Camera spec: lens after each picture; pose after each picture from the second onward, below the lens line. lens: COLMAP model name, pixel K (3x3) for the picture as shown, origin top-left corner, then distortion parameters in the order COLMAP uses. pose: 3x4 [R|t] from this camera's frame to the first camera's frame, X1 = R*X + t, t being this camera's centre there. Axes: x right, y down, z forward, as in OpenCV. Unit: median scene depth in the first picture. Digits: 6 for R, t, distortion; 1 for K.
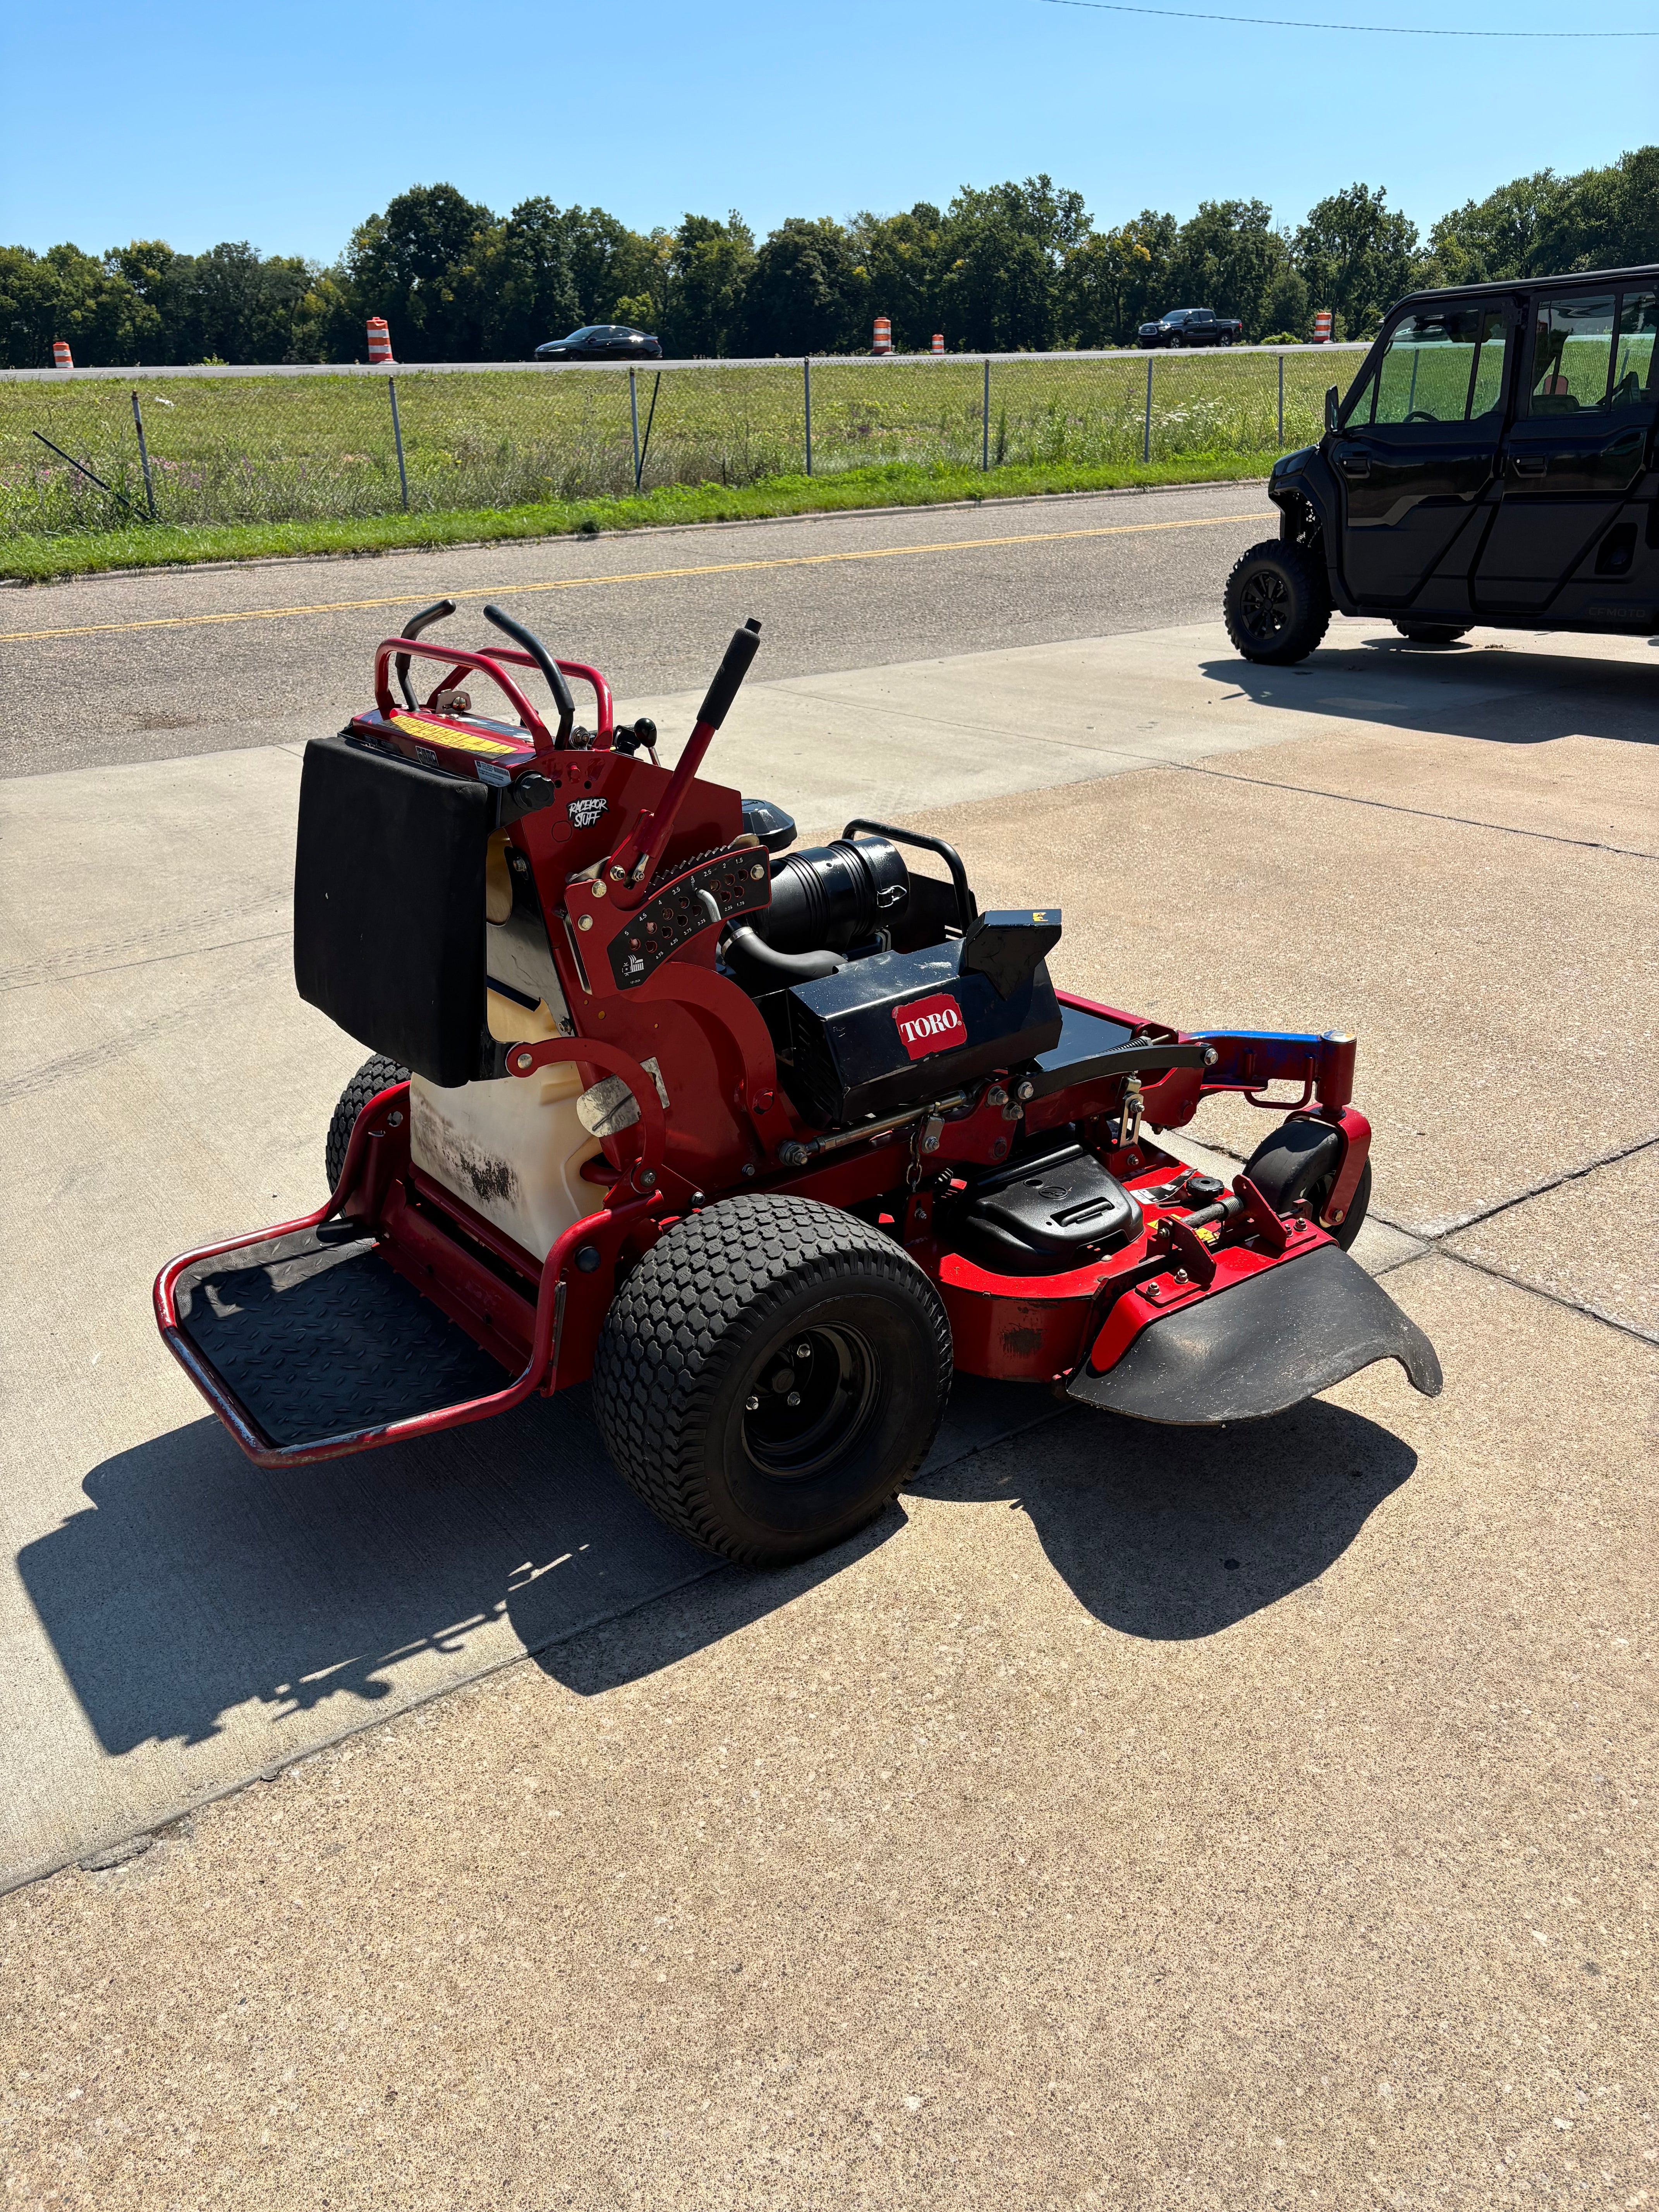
lens RADIAL K [[1649.9, 0, 824.2], [0, 1649.9, 1117.7], [0, 0, 1]] dist [0.073184, -0.085300]
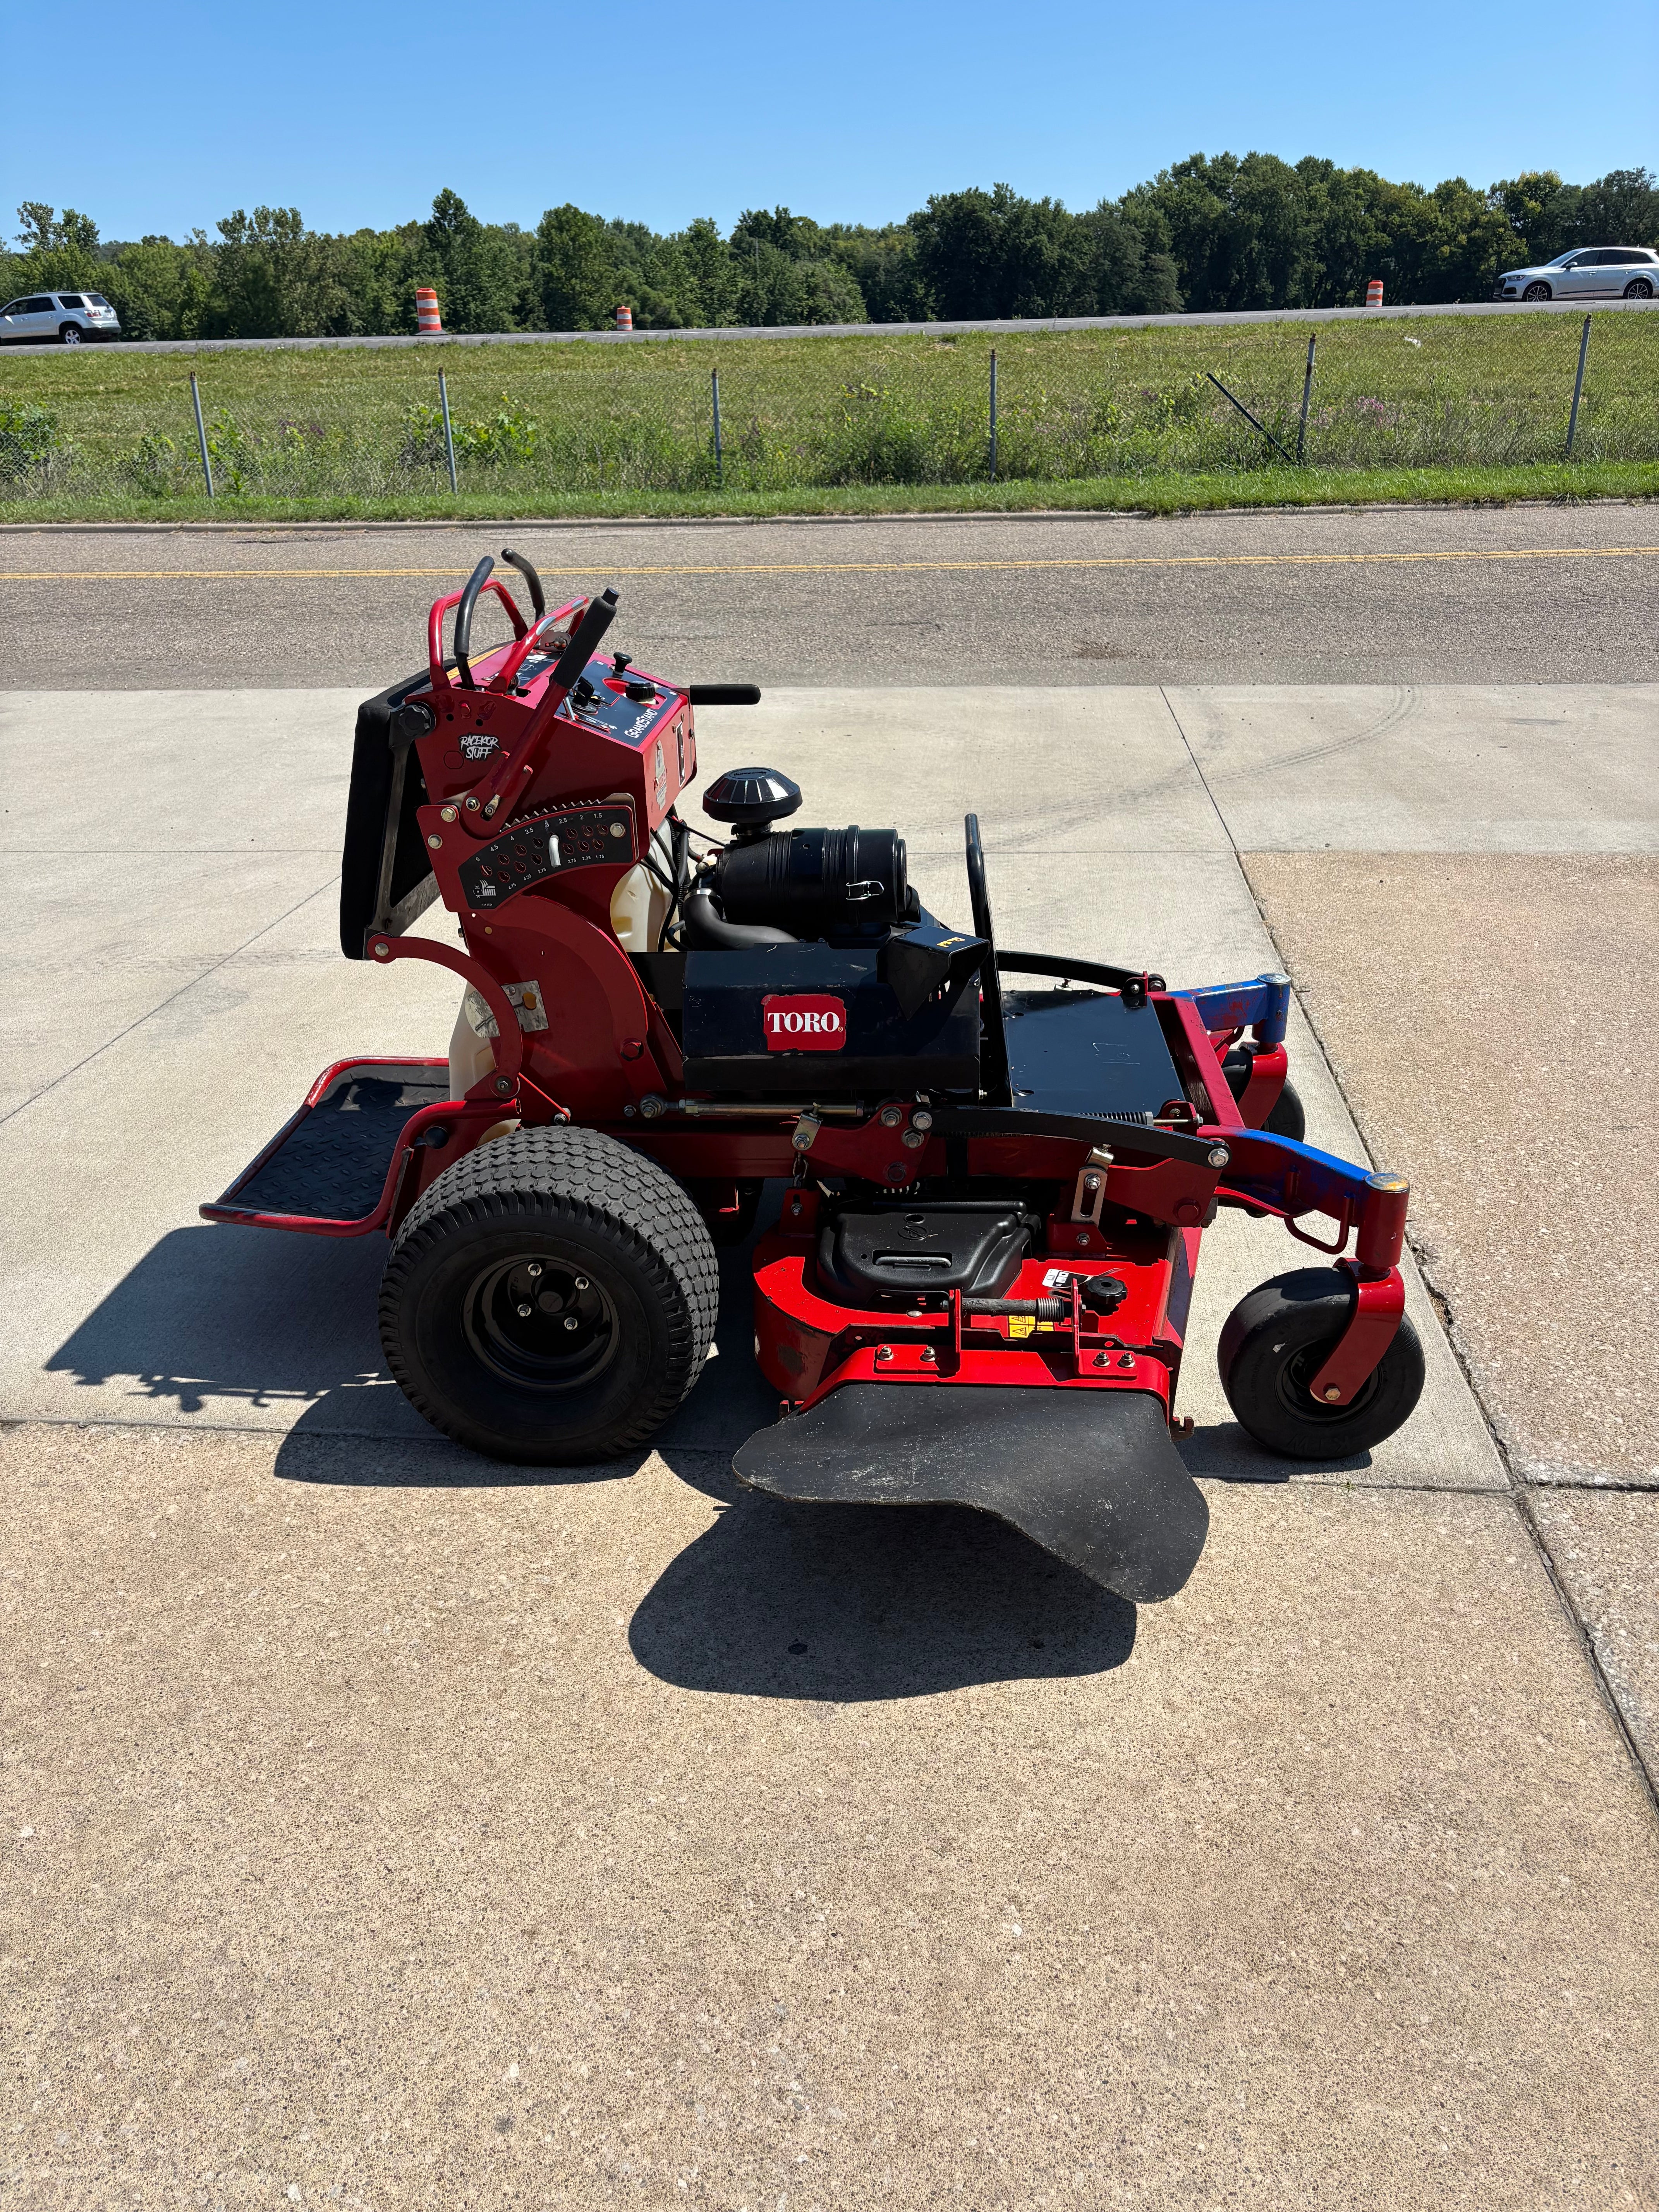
lens RADIAL K [[1649.9, 0, 824.2], [0, 1649.9, 1117.7], [0, 0, 1]] dist [0.073184, -0.085300]
pose [[0.758366, 0.280922, -0.588187, 0.207907], [-0.262081, 0.957624, 0.119459, -0.038064], [0.596820, 0.063559, 0.799854, 0.070266]]
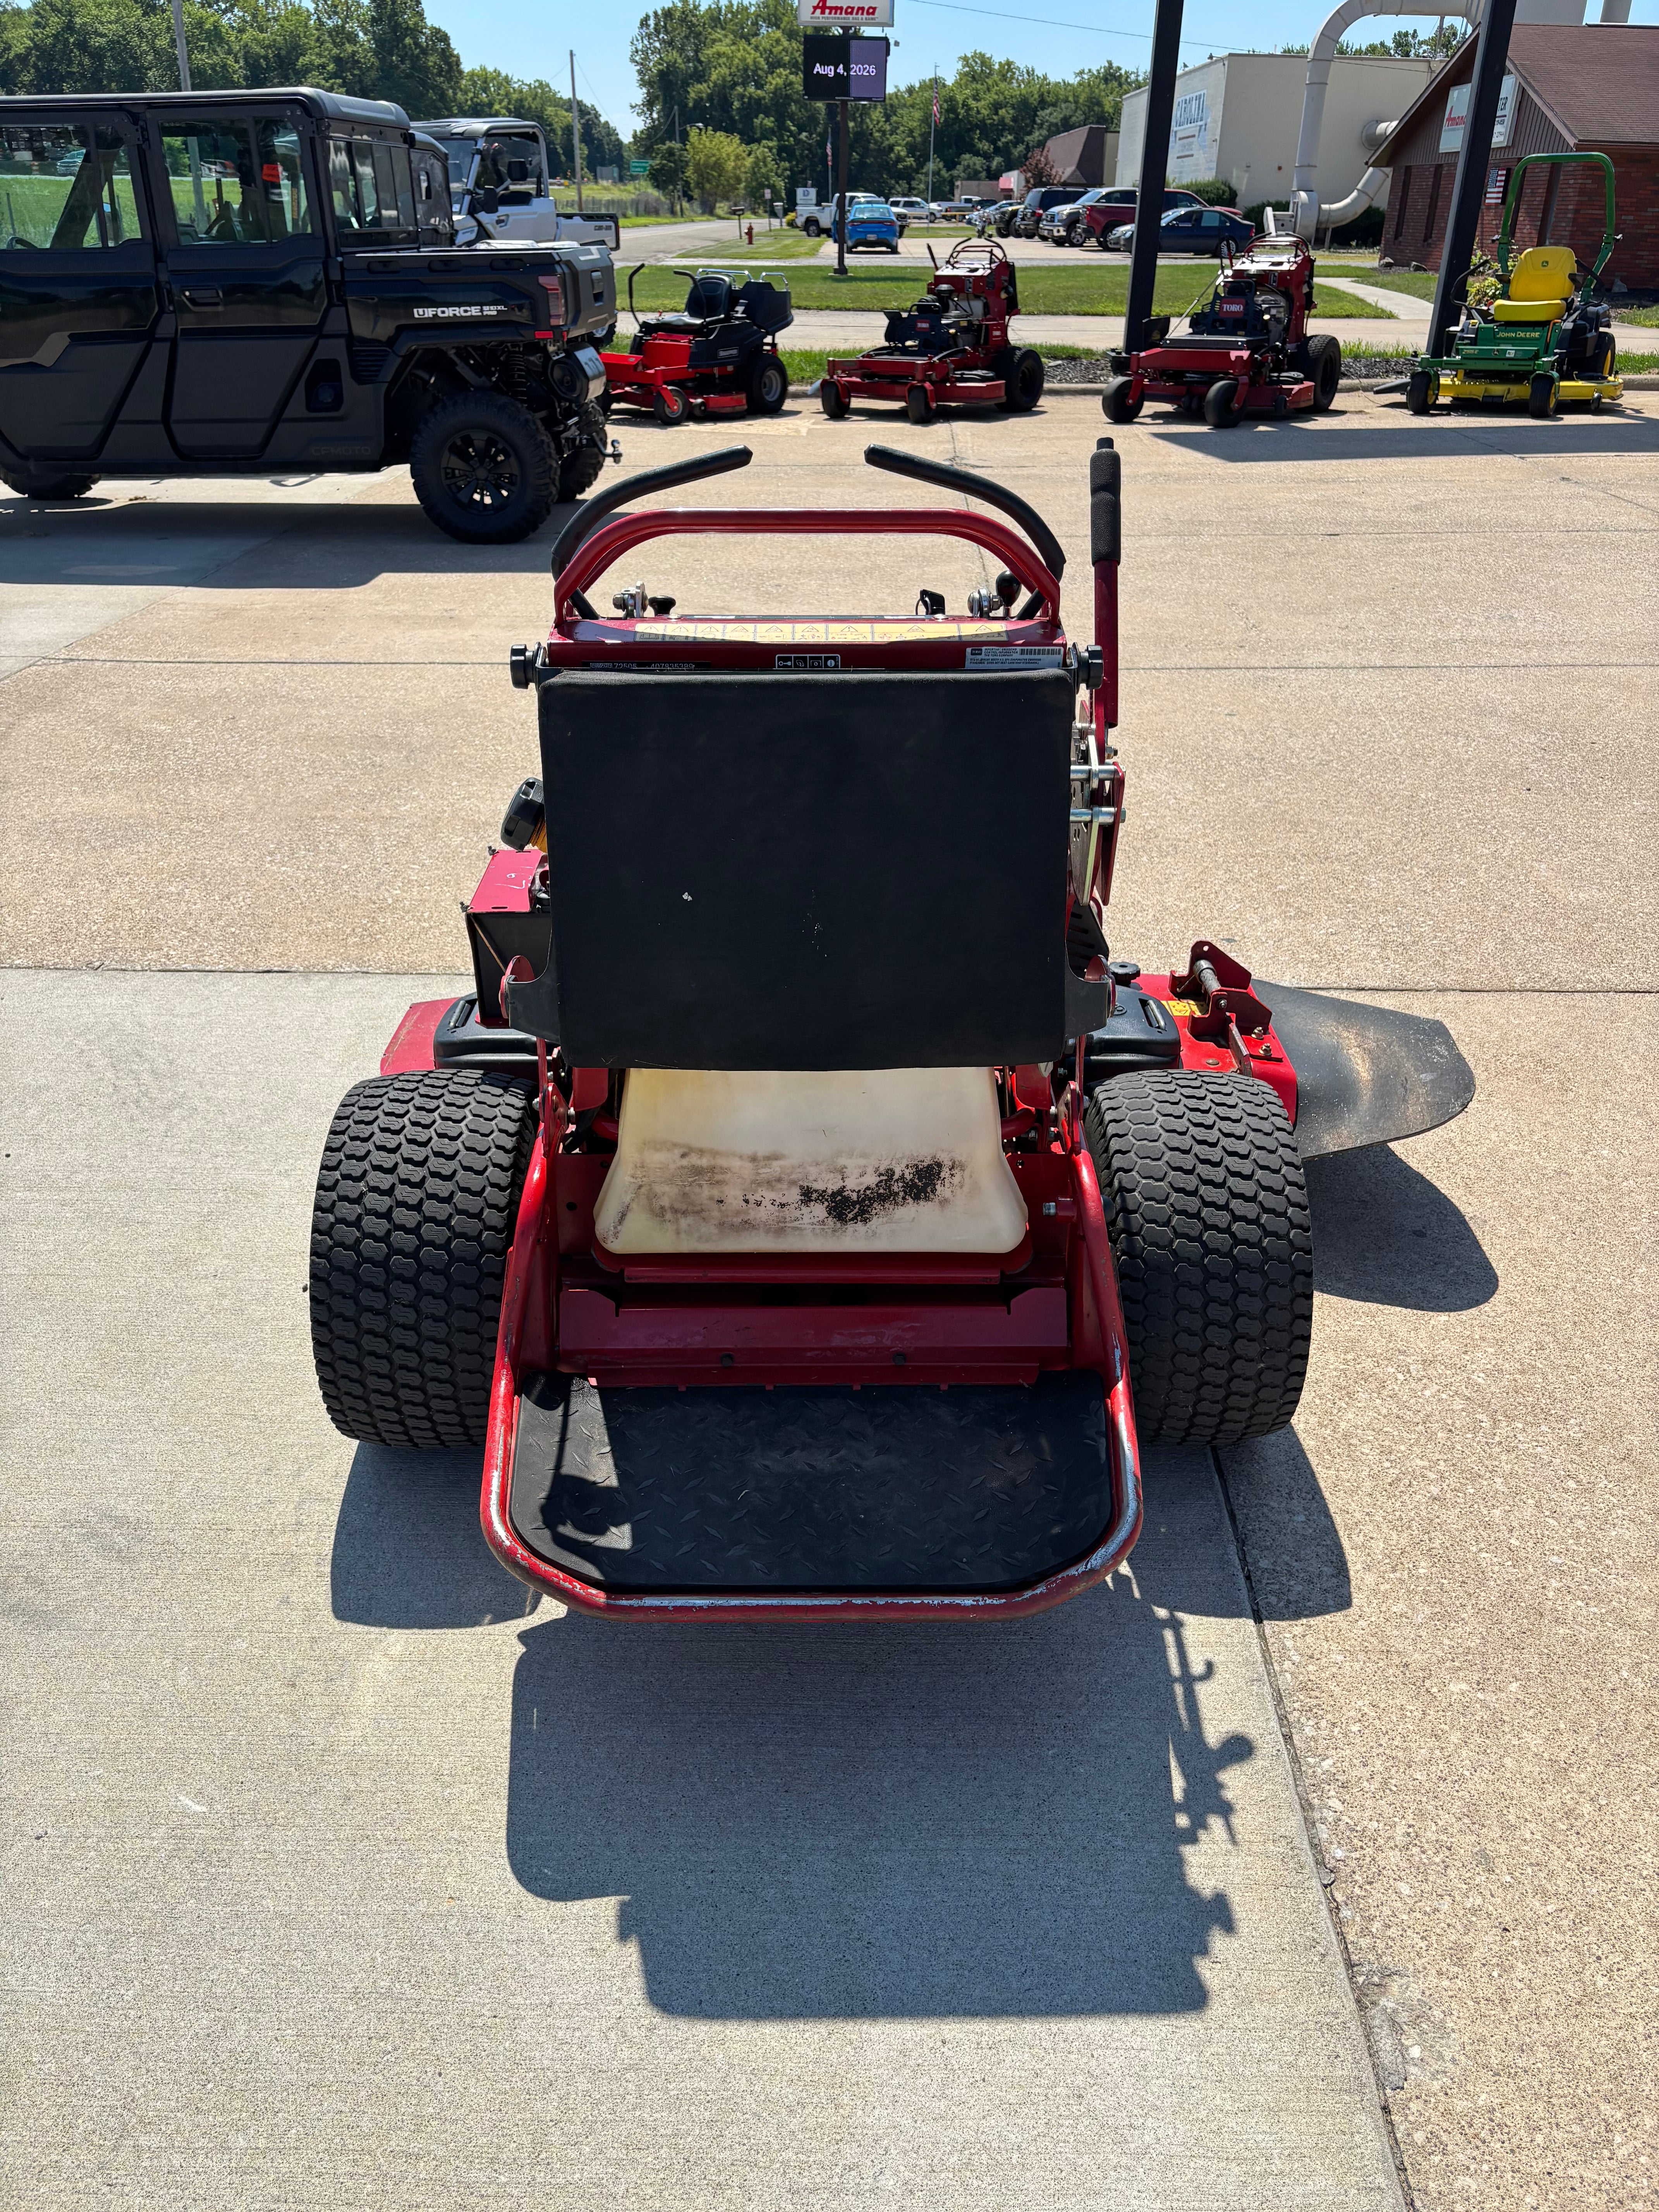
lens RADIAL K [[1649.9, 0, 824.2], [0, 1649.9, 1117.7], [0, 0, 1]] dist [0.073184, -0.085300]
pose [[0.588535, -0.349559, 0.728996, -0.241352], [0.292283, 0.932703, 0.211272, -0.052798], [-0.753789, 0.088732, 0.651098, 0.154716]]
